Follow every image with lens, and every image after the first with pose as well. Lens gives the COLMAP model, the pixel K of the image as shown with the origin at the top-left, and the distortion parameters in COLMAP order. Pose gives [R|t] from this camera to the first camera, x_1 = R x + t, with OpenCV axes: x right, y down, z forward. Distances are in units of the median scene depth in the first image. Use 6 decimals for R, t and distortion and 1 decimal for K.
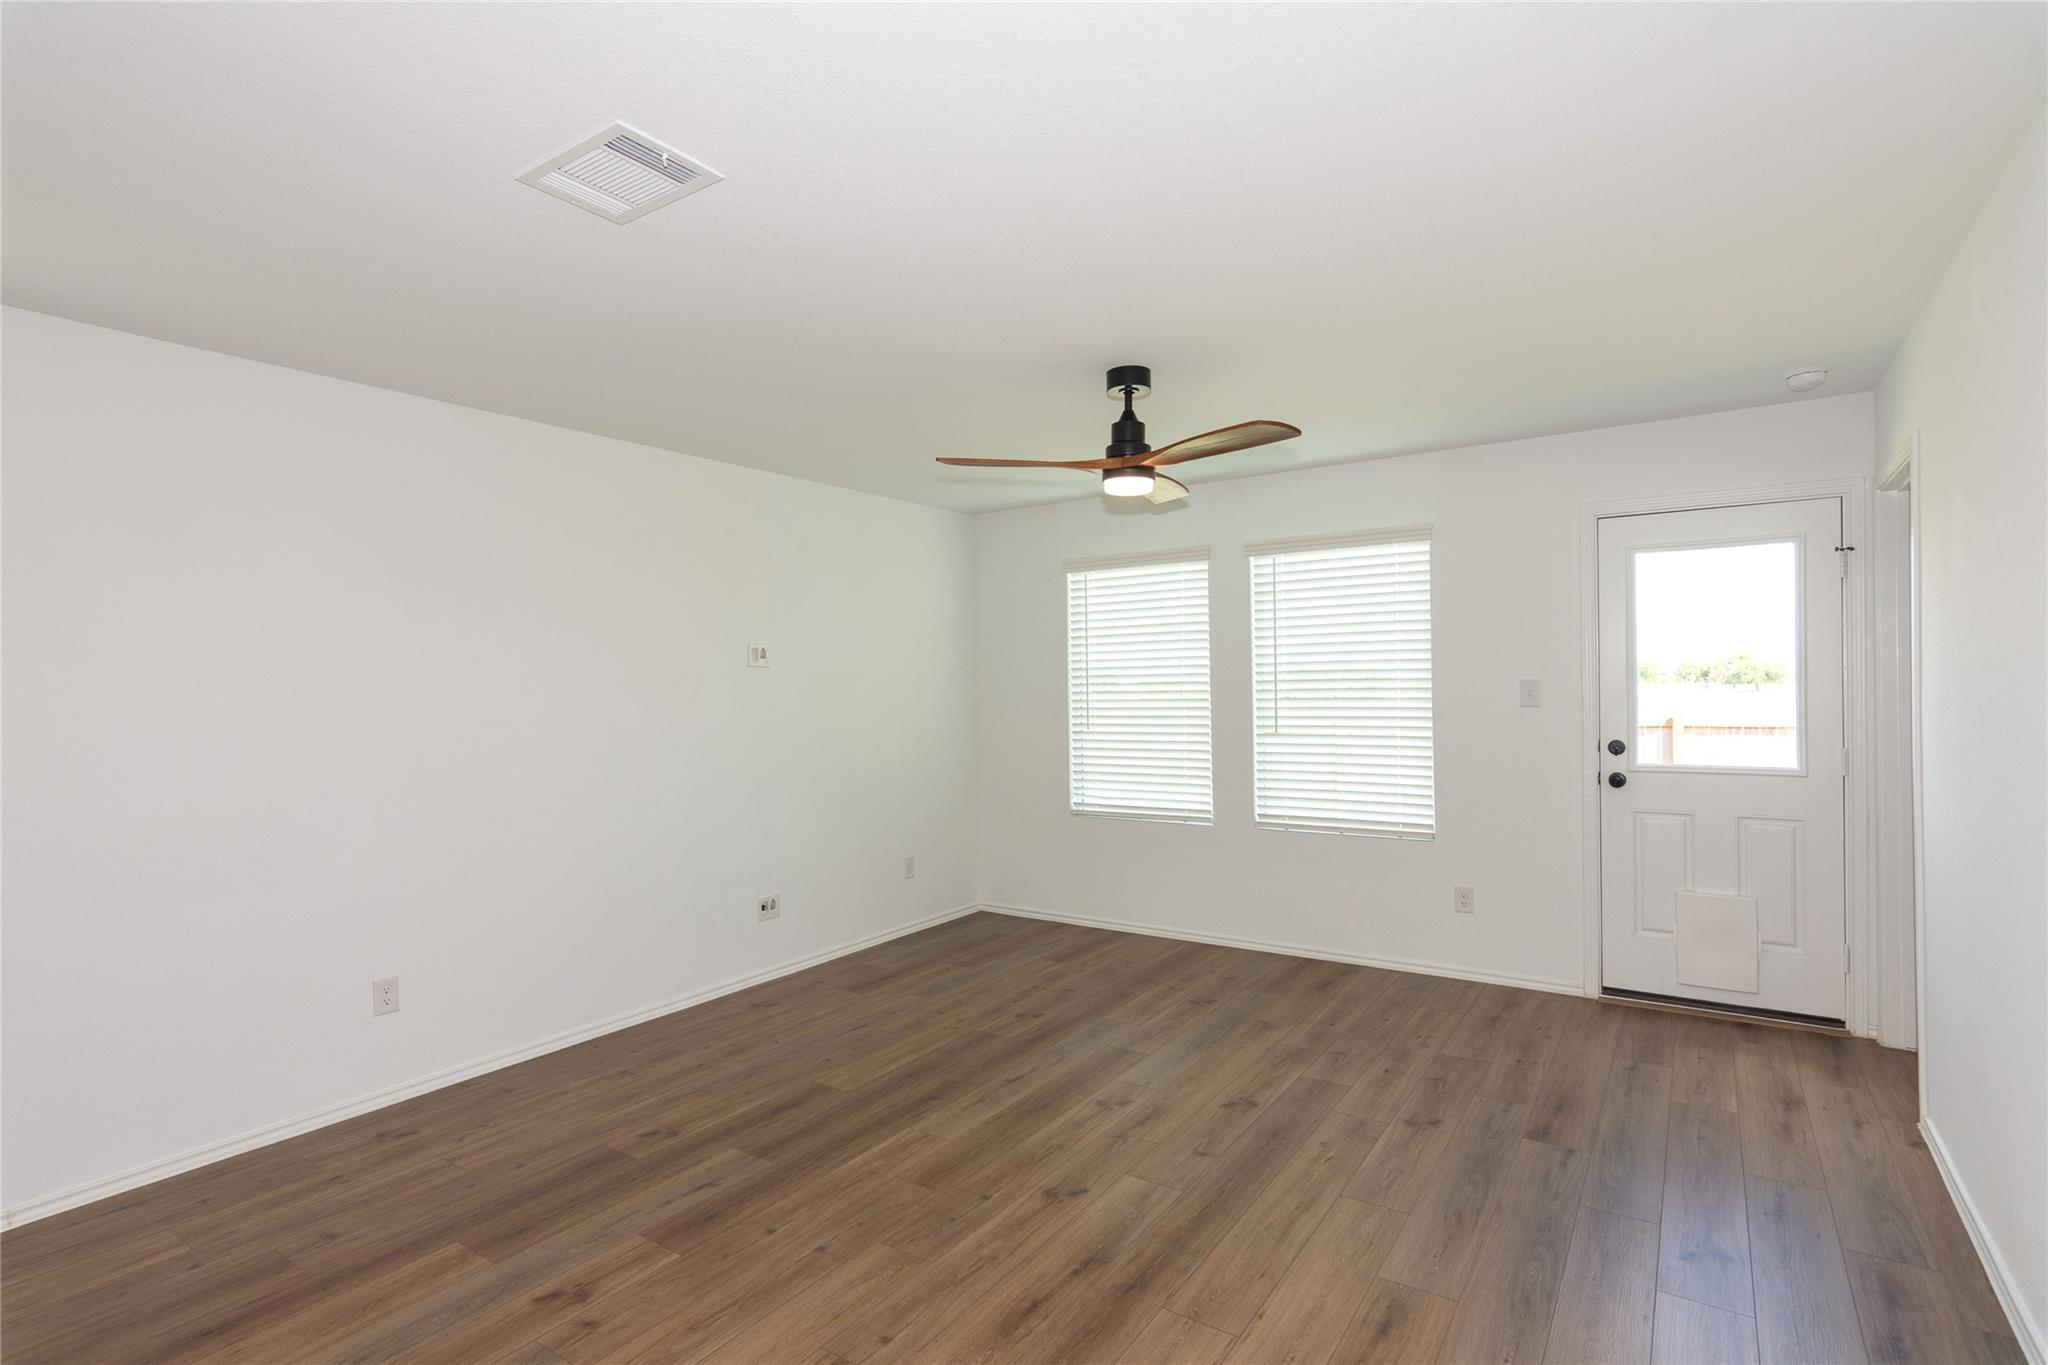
lens RADIAL K [[997.5, 0, 1018.5], [0, 997.5, 691.1], [0, 0, 1]] dist [-0.000261, 0.002358]
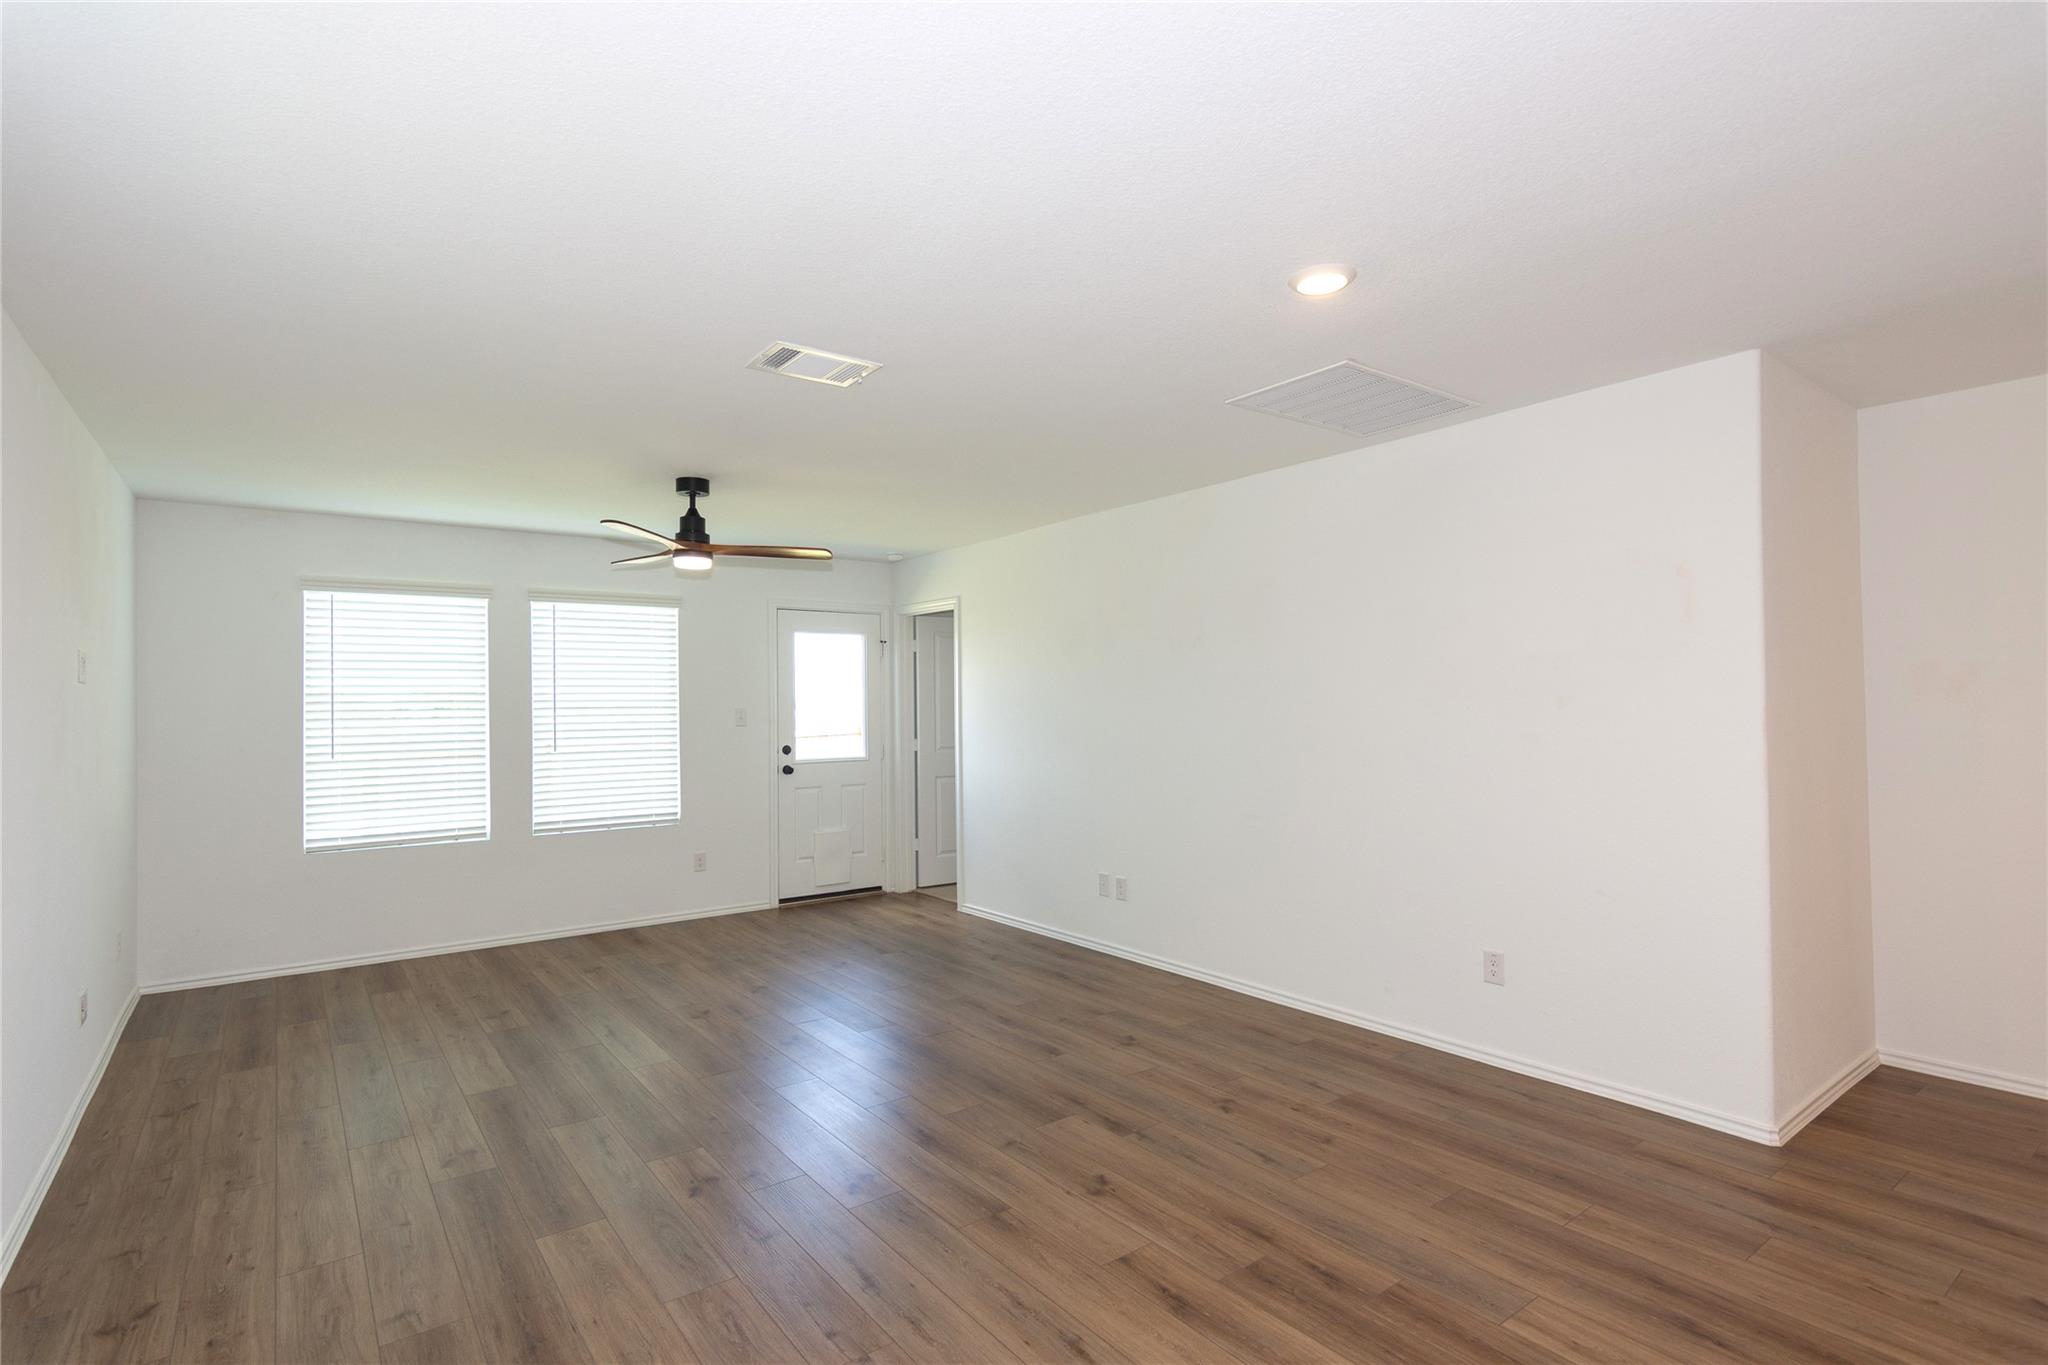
lens RADIAL K [[997.5, 0, 1018.5], [0, 997.5, 691.1], [0, 0, 1]] dist [-0.000261, 0.002358]
pose [[0.324403, 0.025056, 0.945587, -0.912777], [0.010488, 0.999492, -0.030082, 0.014780], [-0.945861, 0.019676, 0.323976, 0.120624]]
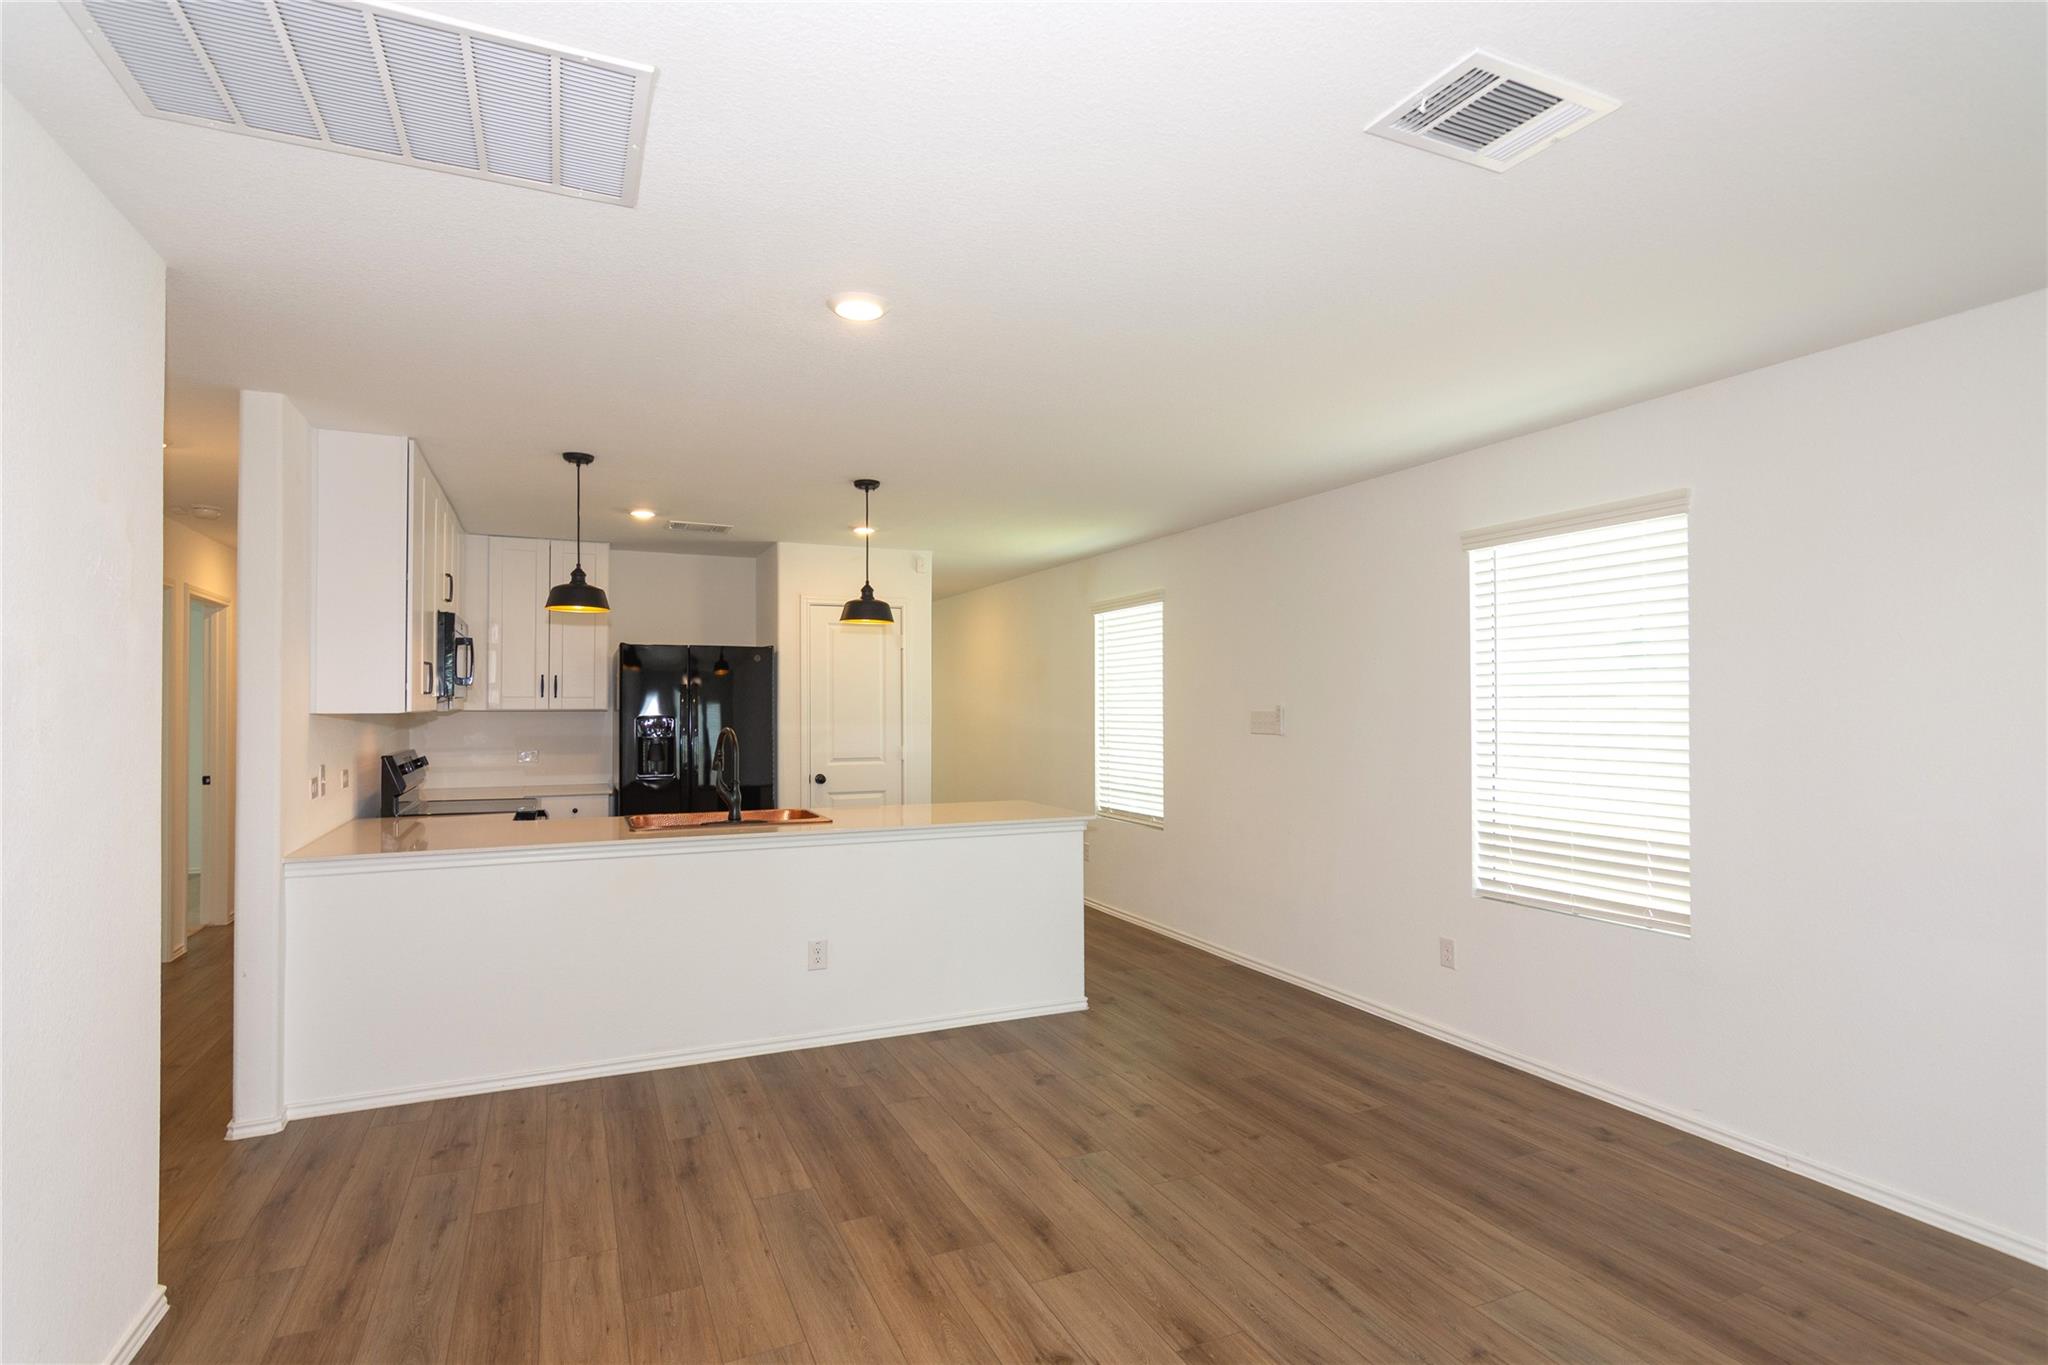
lens RADIAL K [[1018.6, 0, 1017.7], [0, 1018.6, 684.4], [0, 0, 1]] dist [-0.001123, 0.000243]
pose [[-0.518465, -0.000641, -0.855099, 0.303415], [0.008614, 0.999945, -0.005973, -0.012151], [0.855056, -0.010463, -0.518431, 0.587677]]
